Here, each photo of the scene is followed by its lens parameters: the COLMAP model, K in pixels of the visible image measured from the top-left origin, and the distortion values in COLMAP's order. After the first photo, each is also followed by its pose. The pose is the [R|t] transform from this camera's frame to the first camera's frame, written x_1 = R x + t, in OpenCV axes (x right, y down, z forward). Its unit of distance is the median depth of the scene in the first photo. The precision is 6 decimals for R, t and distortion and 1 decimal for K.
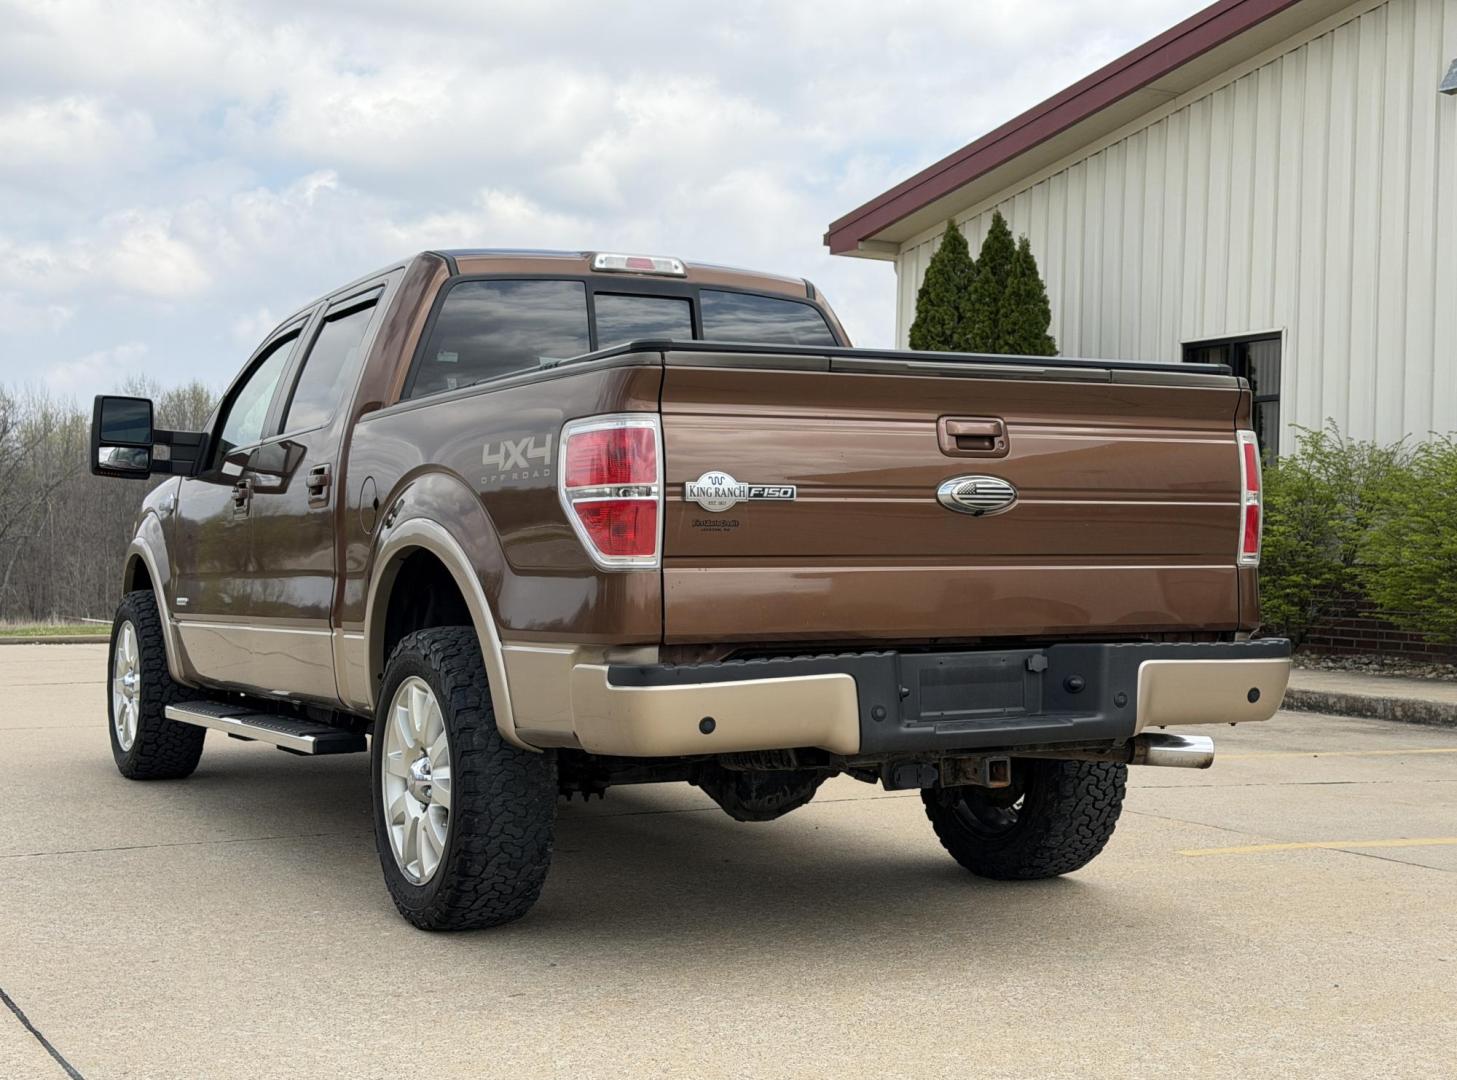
lens RADIAL K [[2051.1, 0, 726.6], [0, 2051.1, 539.6], [0, 0, 1]] dist [0.164748, 0.000000]
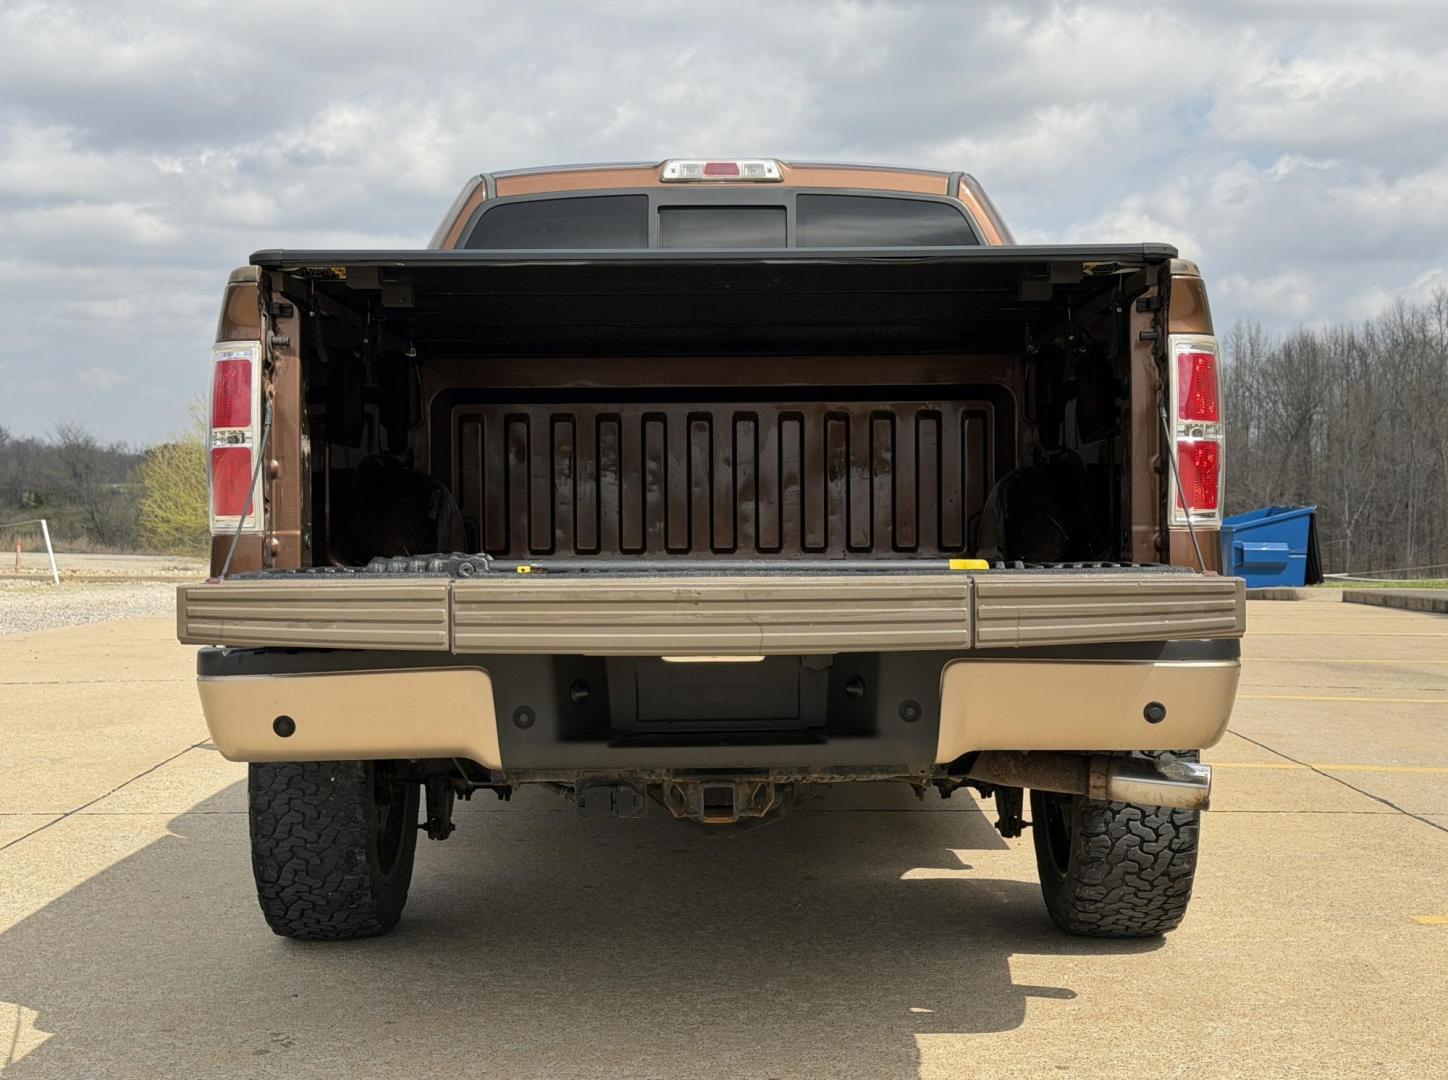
lens RADIAL K [[2038.4, 0, 722.5], [0, 2038.4, 552.2], [0, 0, 1]] dist [0.164748, 0.000000]
pose [[0.883749, 0.006150, -0.467921, 0.472052], [0.006656, 0.999647, 0.025711, 0.002190], [0.467914, -0.025836, 0.883396, 0.333611]]
